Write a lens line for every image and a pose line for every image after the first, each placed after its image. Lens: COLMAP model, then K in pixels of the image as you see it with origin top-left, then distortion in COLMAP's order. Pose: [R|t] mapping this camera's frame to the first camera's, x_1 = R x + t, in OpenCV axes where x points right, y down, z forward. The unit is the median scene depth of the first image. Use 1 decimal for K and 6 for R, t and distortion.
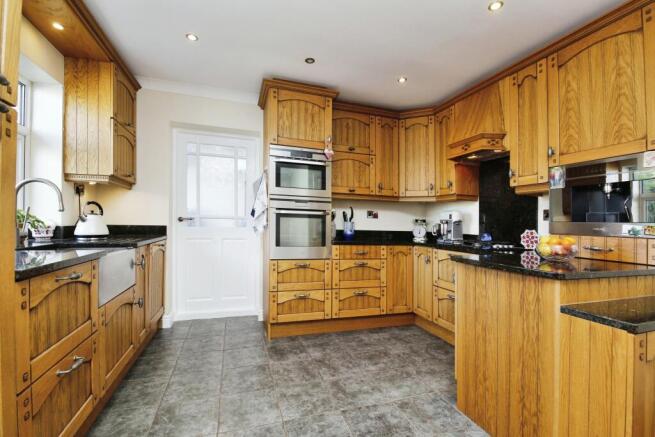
lens RADIAL K [[286.8, 0, 327.7], [0, 286.8, 205.6], [0, 0, 1]] dist [-0.001241, -0.000076]
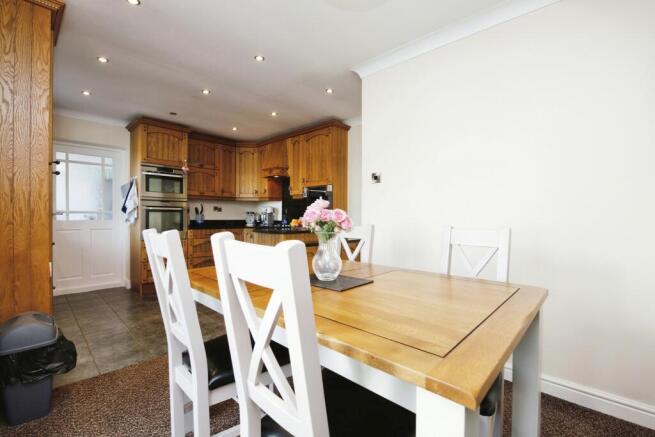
lens RADIAL K [[286.8, 0, 327.7], [0, 286.8, 205.6], [0, 0, 1]] dist [-0.001241, -0.000076]
pose [[0.880238, -0.003036, 0.474522, -0.050324], [-0.012670, 0.999473, 0.029896, -0.043264], [-0.474363, -0.032328, 0.879736, -0.651526]]
